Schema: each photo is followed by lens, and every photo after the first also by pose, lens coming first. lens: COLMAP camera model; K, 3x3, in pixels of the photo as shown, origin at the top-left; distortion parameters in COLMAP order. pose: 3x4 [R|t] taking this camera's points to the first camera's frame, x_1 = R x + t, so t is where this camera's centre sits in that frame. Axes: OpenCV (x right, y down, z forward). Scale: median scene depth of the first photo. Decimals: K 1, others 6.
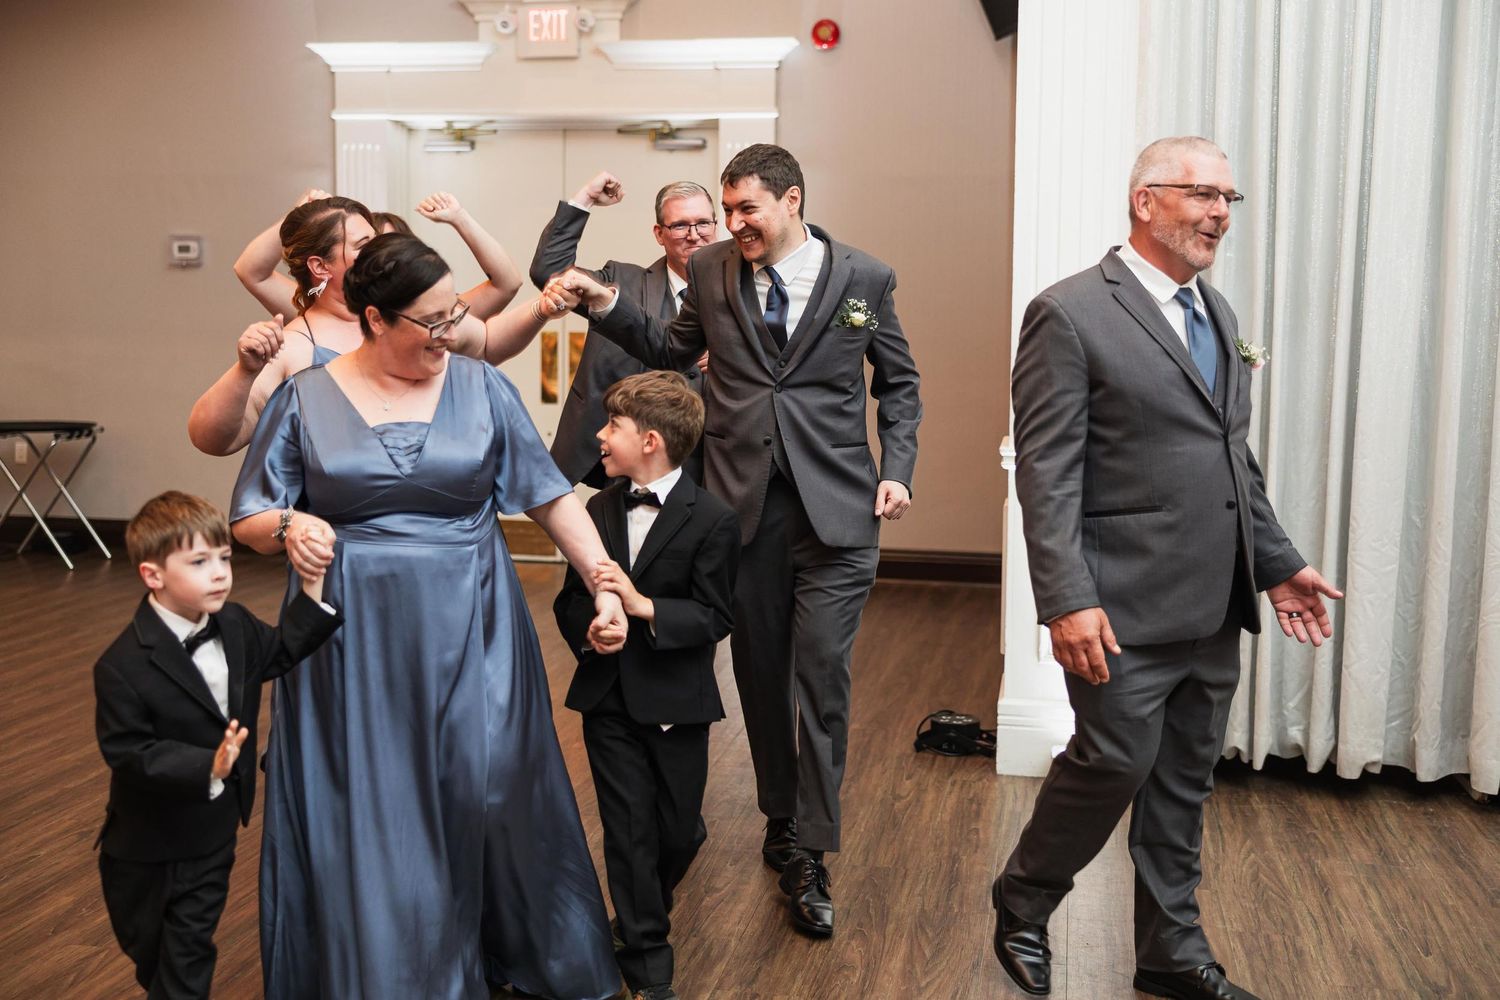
lens RADIAL K [[1829.8, 0, 752.7], [0, 1829.8, 501.9], [0, 0, 1]] dist [0.028886, 0.000000]
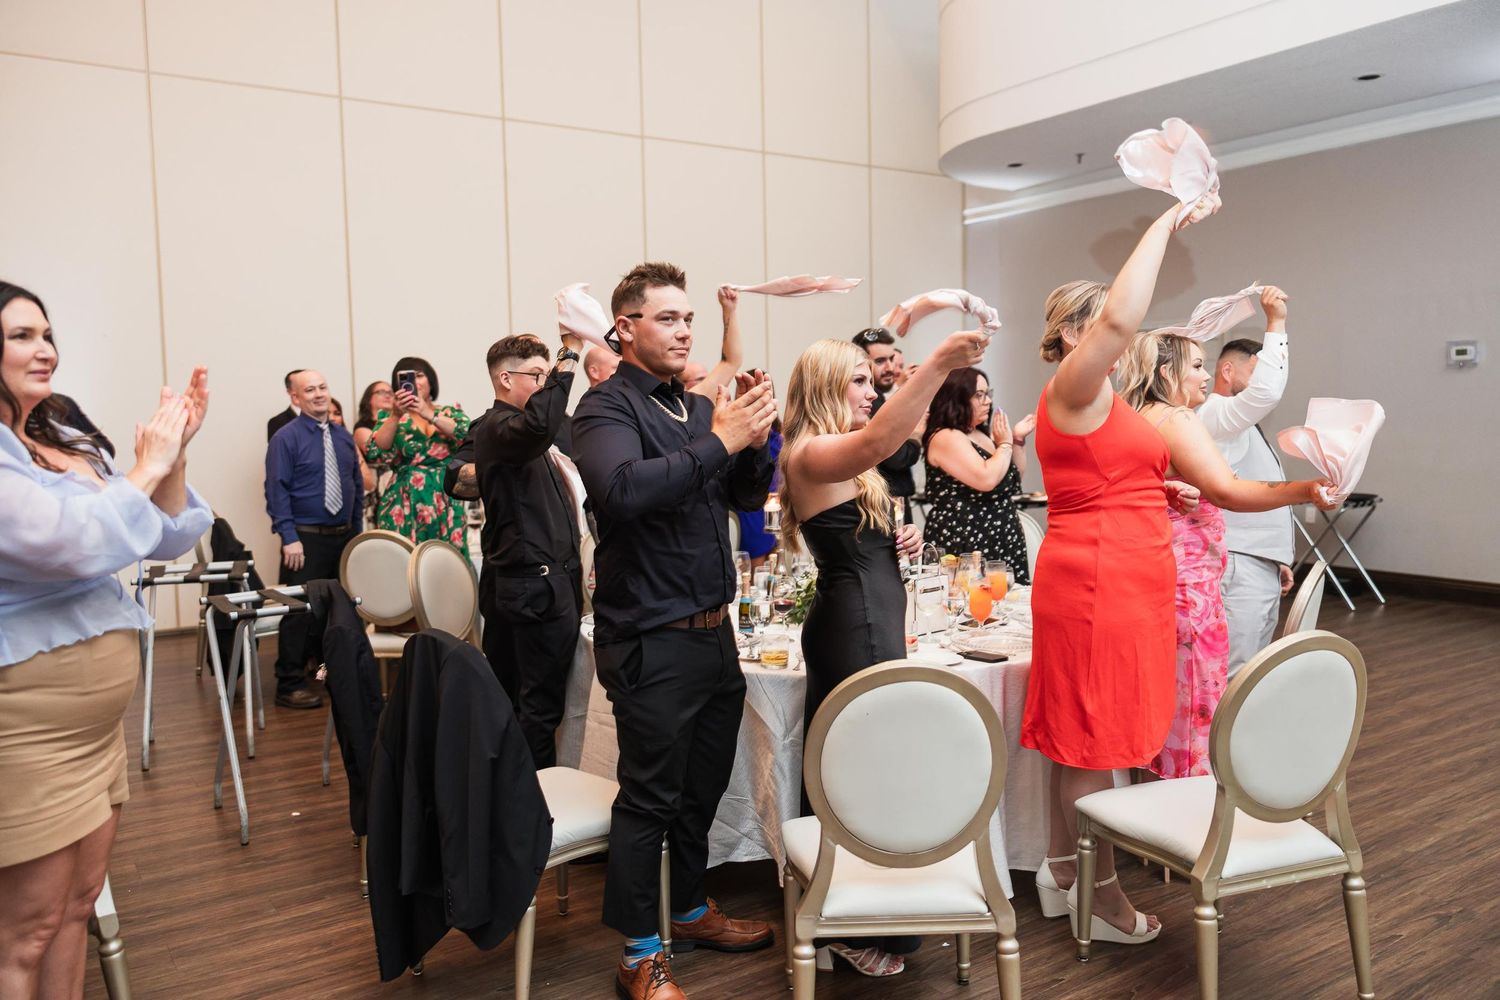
lens RADIAL K [[1175.8, 0, 749.4], [0, 1175.8, 497.0], [0, 0, 1]] dist [0.005392, 0.002367]
pose [[0.705487, 0.027452, -0.708191, -0.127447], [-0.044830, 0.998977, -0.005935, -0.024843], [0.707304, 0.035935, 0.705996, 0.180972]]
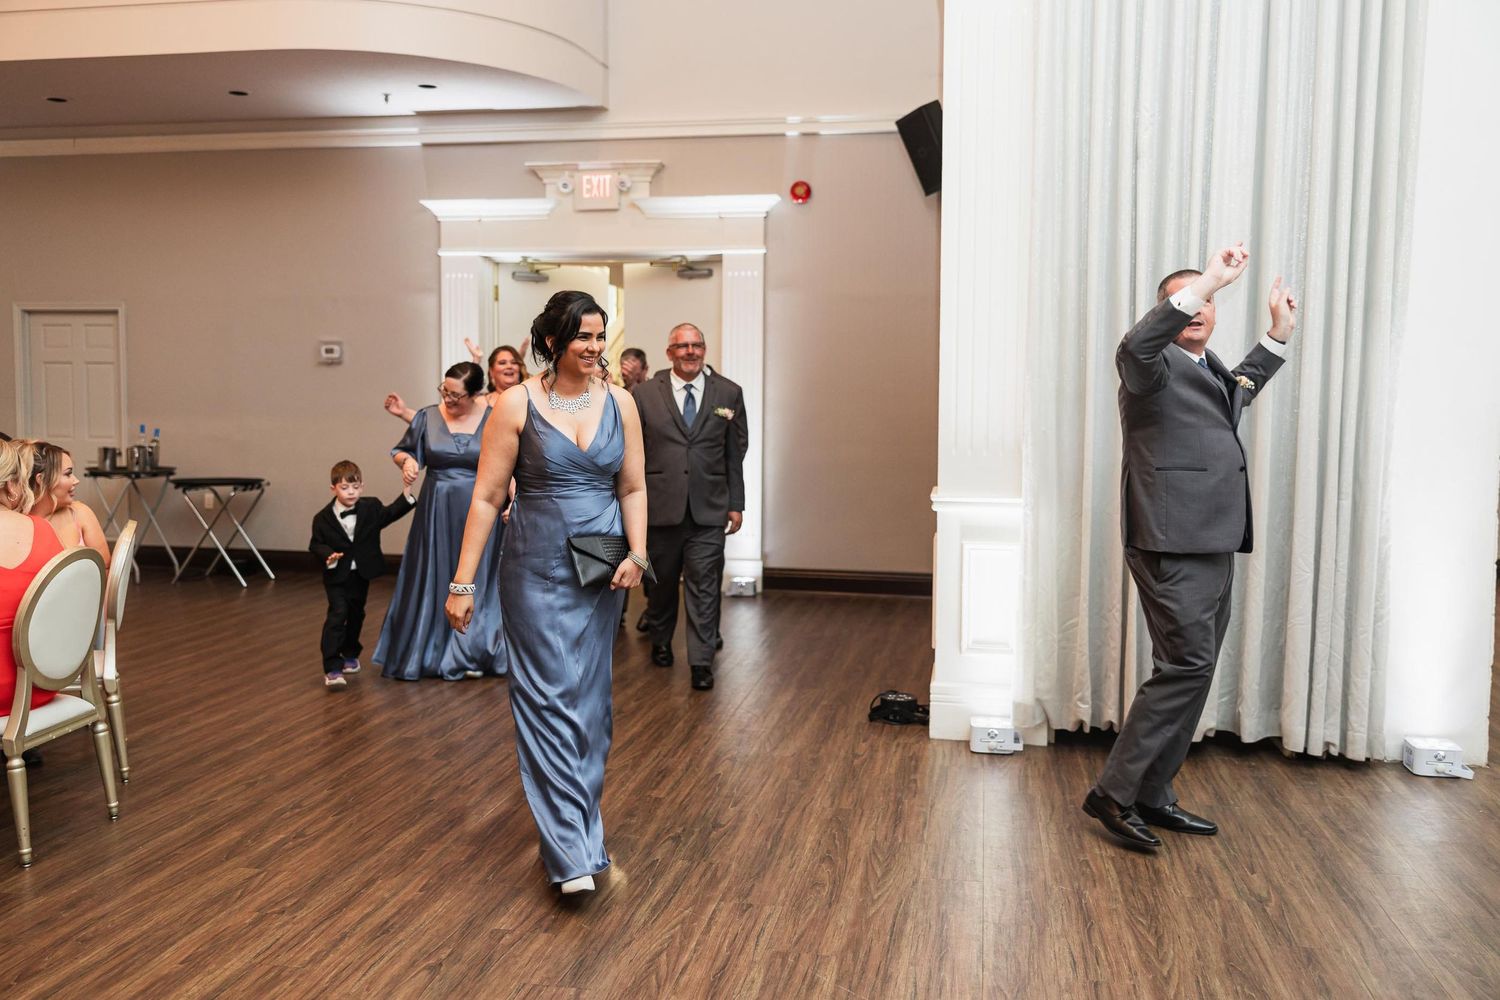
lens RADIAL K [[1347.9, 0, 742.1], [0, 1347.9, 500.1], [0, 0, 1]] dist [0.013213, -0.000056]
pose [[0.999984, -0.002868, -0.004853, 0.000885], [0.002739, 0.999650, -0.026329, -0.000099], [0.004927, 0.026315, 0.999642, 0.006558]]
